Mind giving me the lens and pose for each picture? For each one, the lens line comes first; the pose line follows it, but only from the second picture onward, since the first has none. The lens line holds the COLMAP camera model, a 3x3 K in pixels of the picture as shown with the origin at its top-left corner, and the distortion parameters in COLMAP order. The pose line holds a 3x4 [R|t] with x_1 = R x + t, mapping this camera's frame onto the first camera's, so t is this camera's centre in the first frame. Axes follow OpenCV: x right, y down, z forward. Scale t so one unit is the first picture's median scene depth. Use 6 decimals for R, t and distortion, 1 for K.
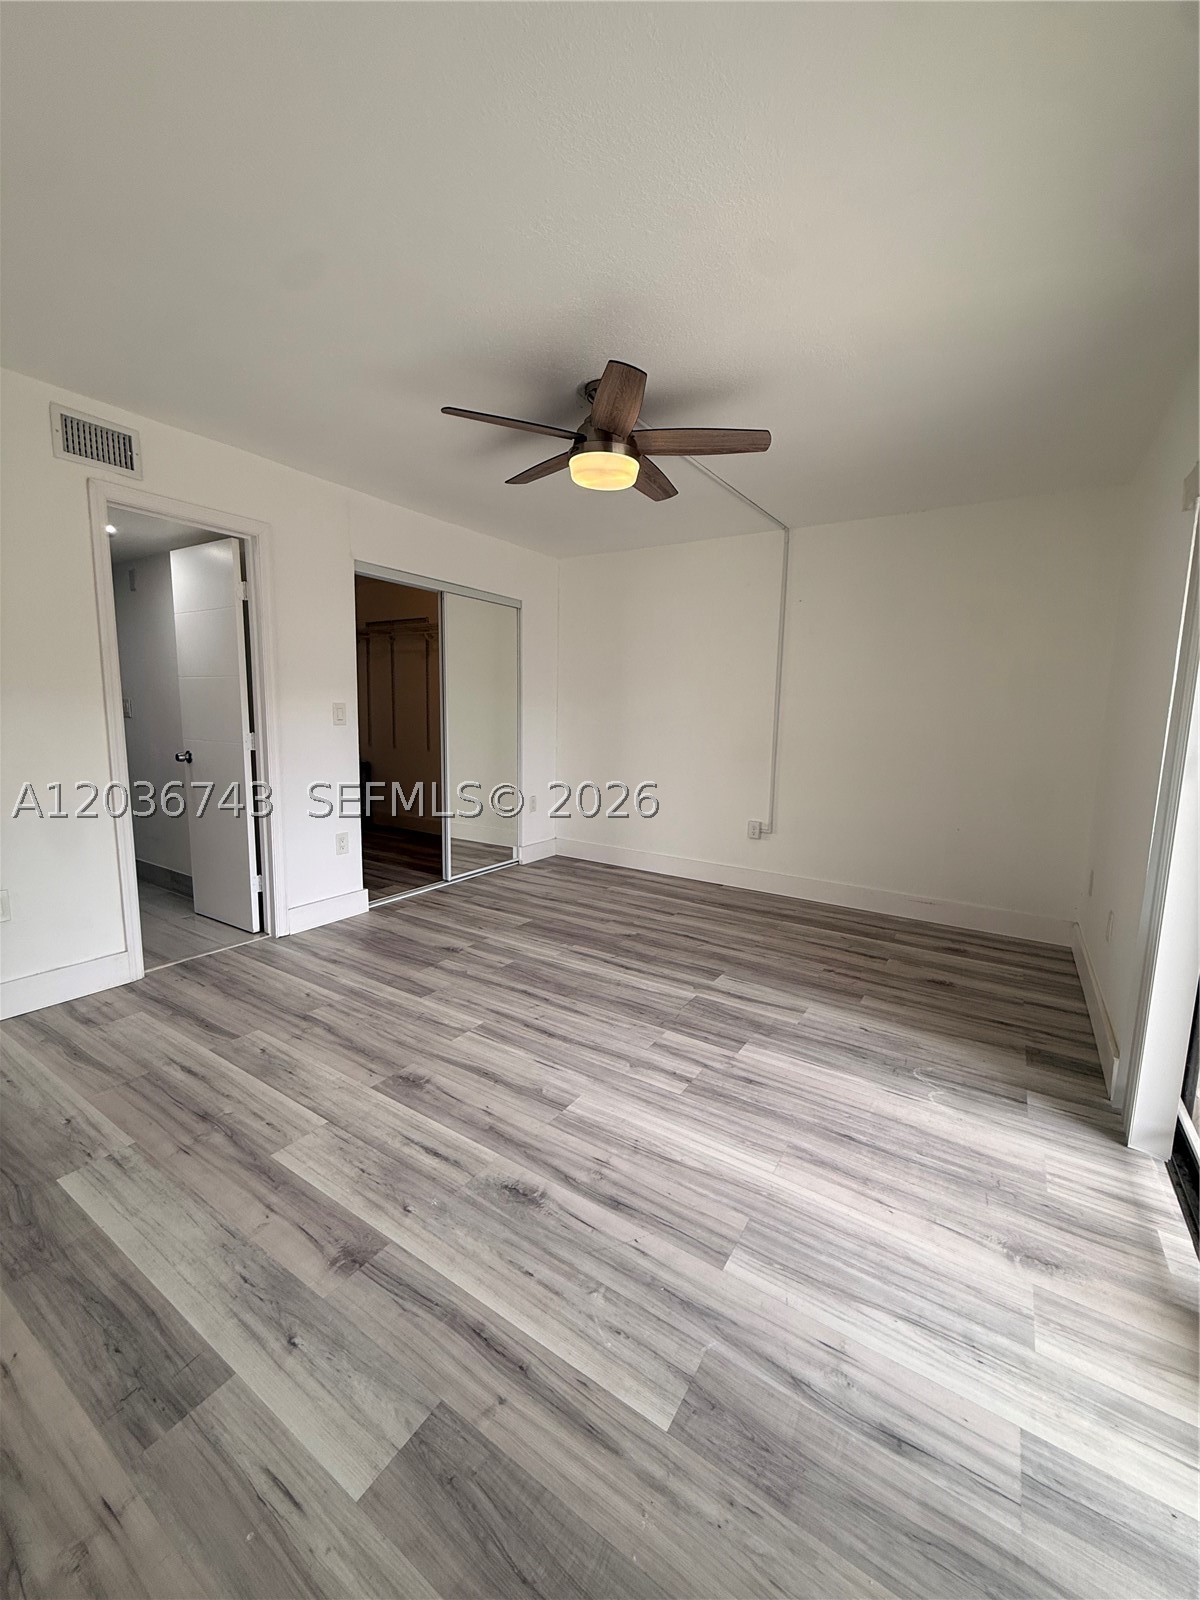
lens RADIAL K [[634.6, 0, 600.2], [0, 634.6, 799.0], [0, 0, 1]] dist [0.000185, 0.000443]
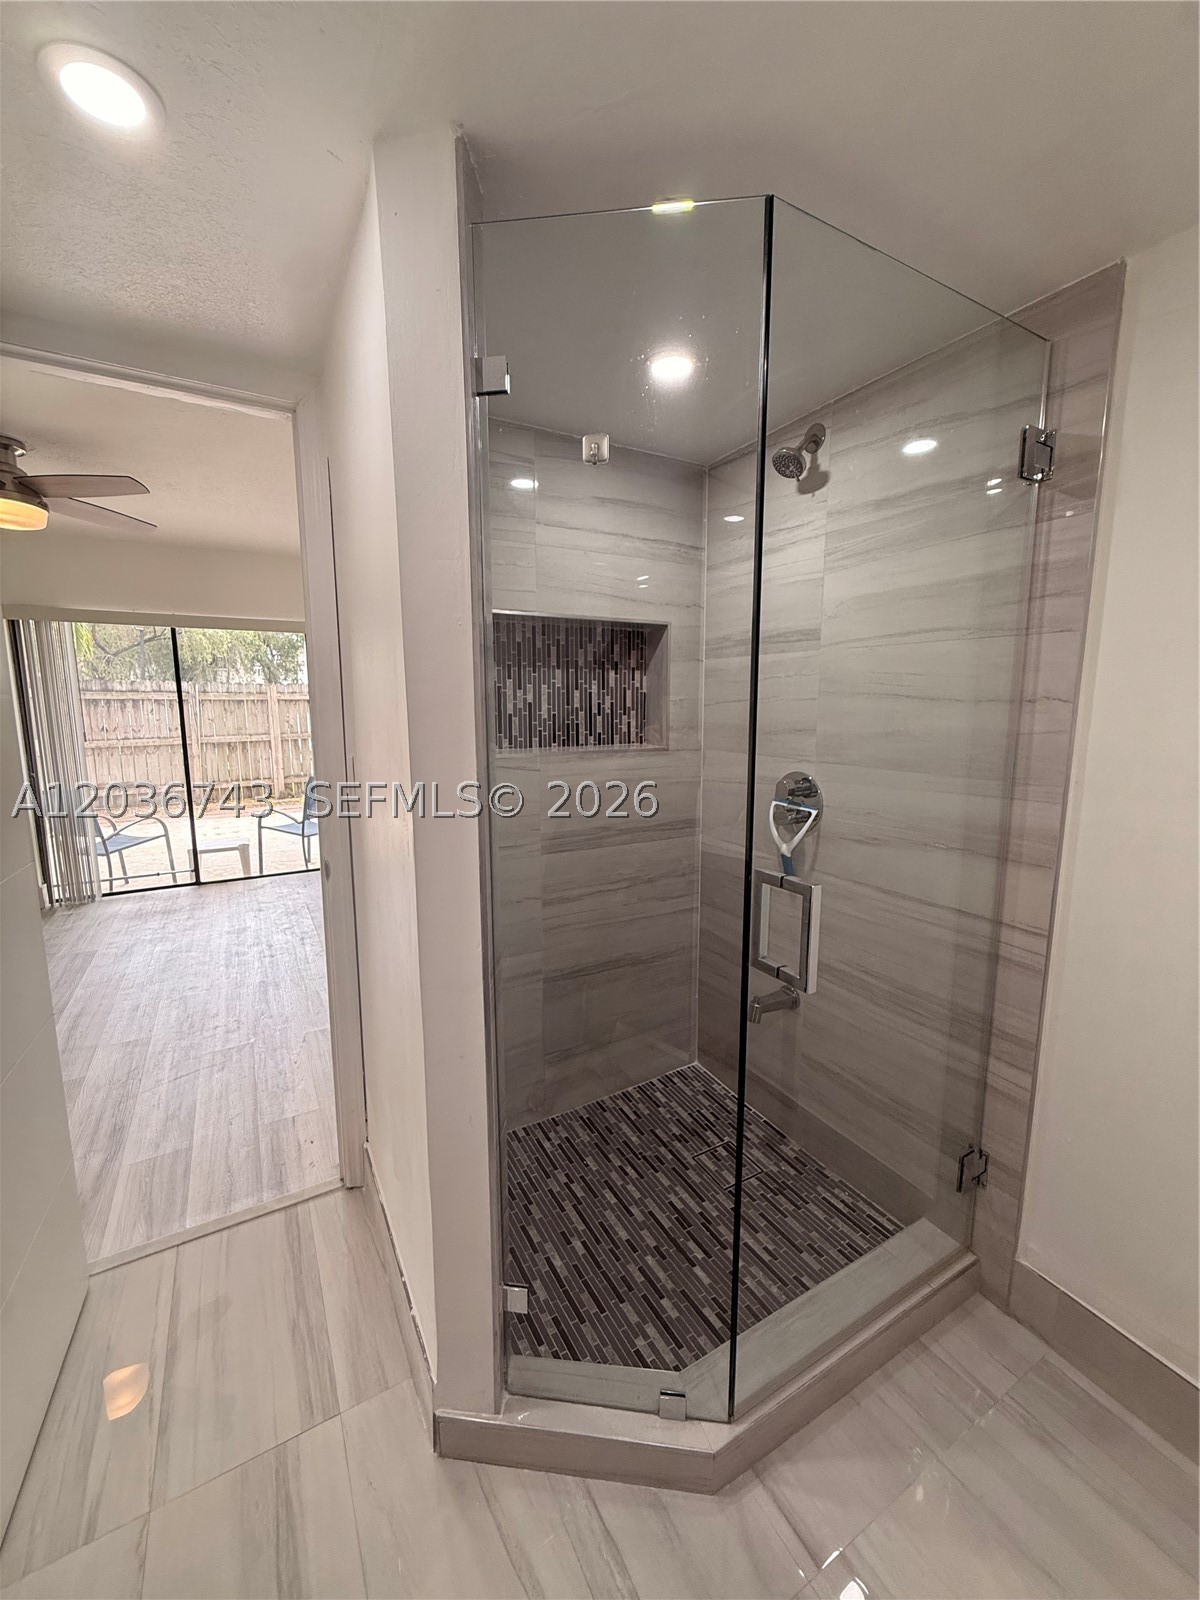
lens RADIAL K [[634.6, 0, 597.4], [0, 634.6, 790.6], [0, 0, 1]] dist [0.000185, 0.000443]
pose [[-0.884878, -0.085671, 0.457878, -1.184600], [0.046954, 0.961533, 0.270648, -0.250378], [-0.463451, 0.260990, -0.846816, 1.286310]]
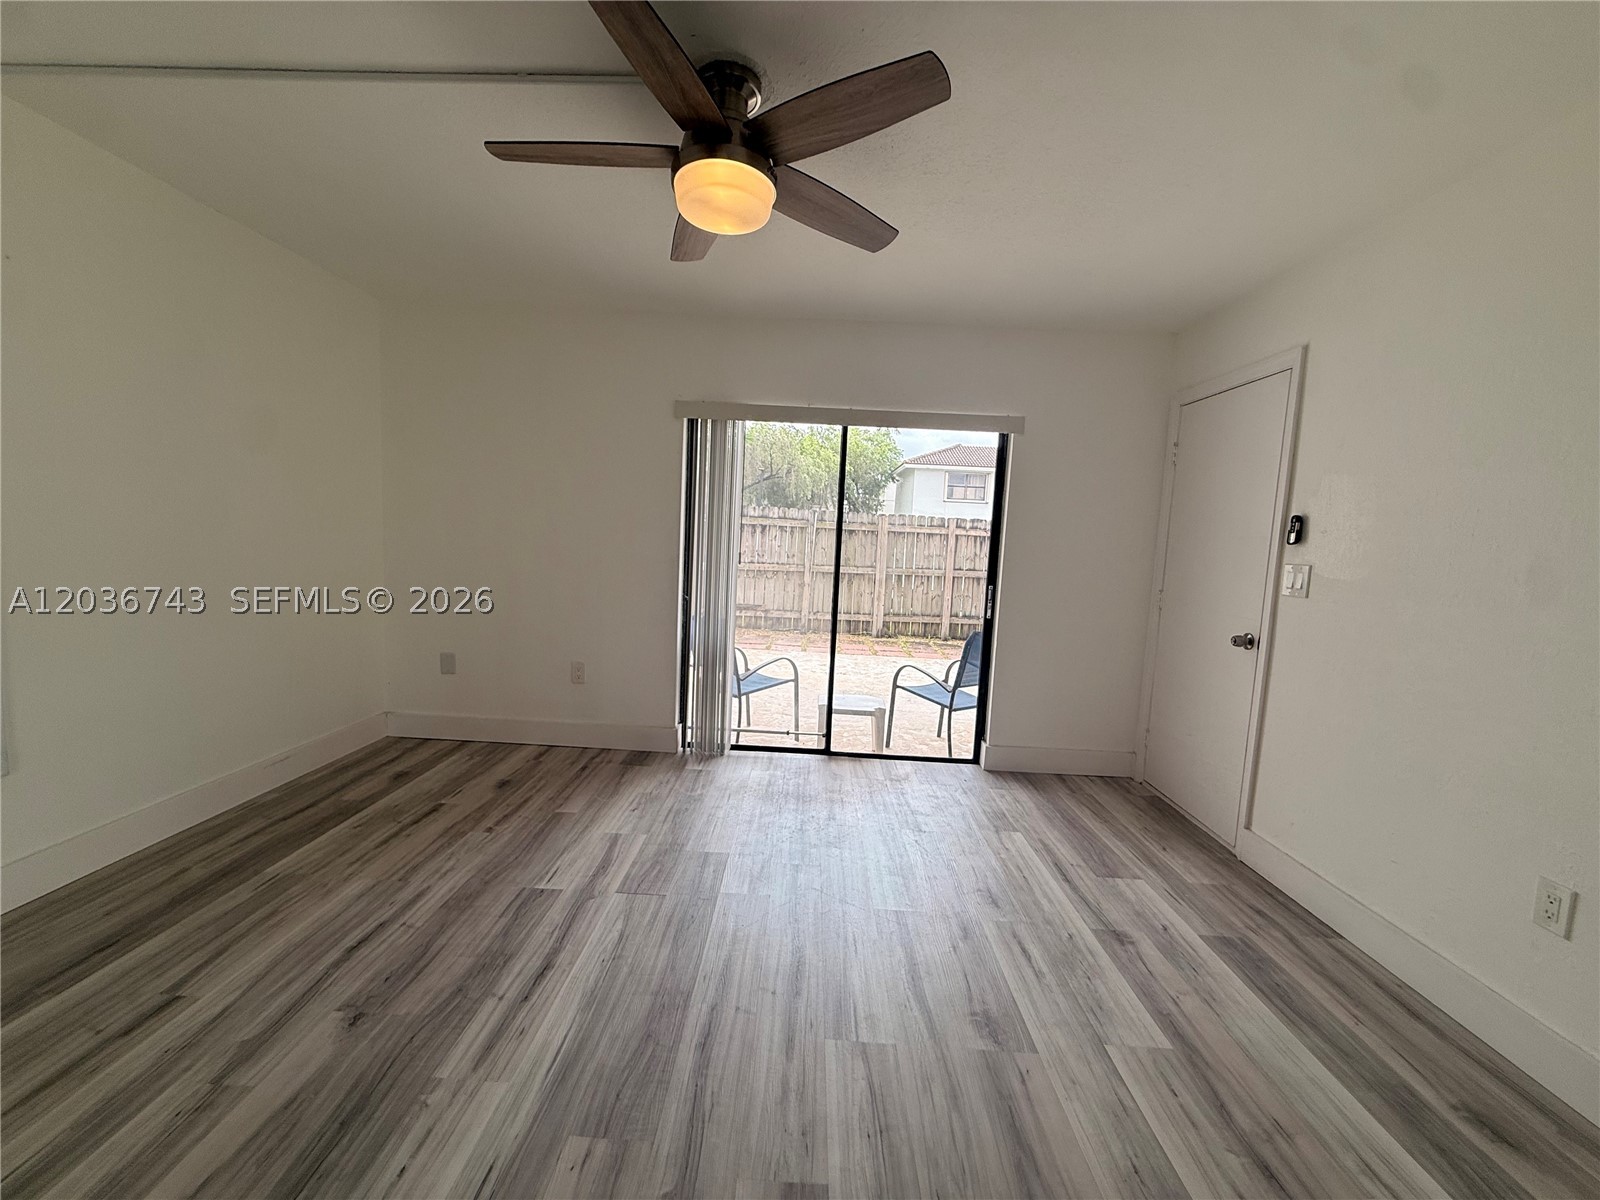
lens RADIAL K [[634.6, 0, 792.7], [0, 634.6, 594.3], [0, 0, 1]] dist [0.000185, 0.000443]
pose [[-0.509630, -0.127718, 0.850861, -0.555267], [0.059250, 0.981364, 0.182795, -0.177701], [-0.858351, 0.143572, -0.492565, 1.085599]]
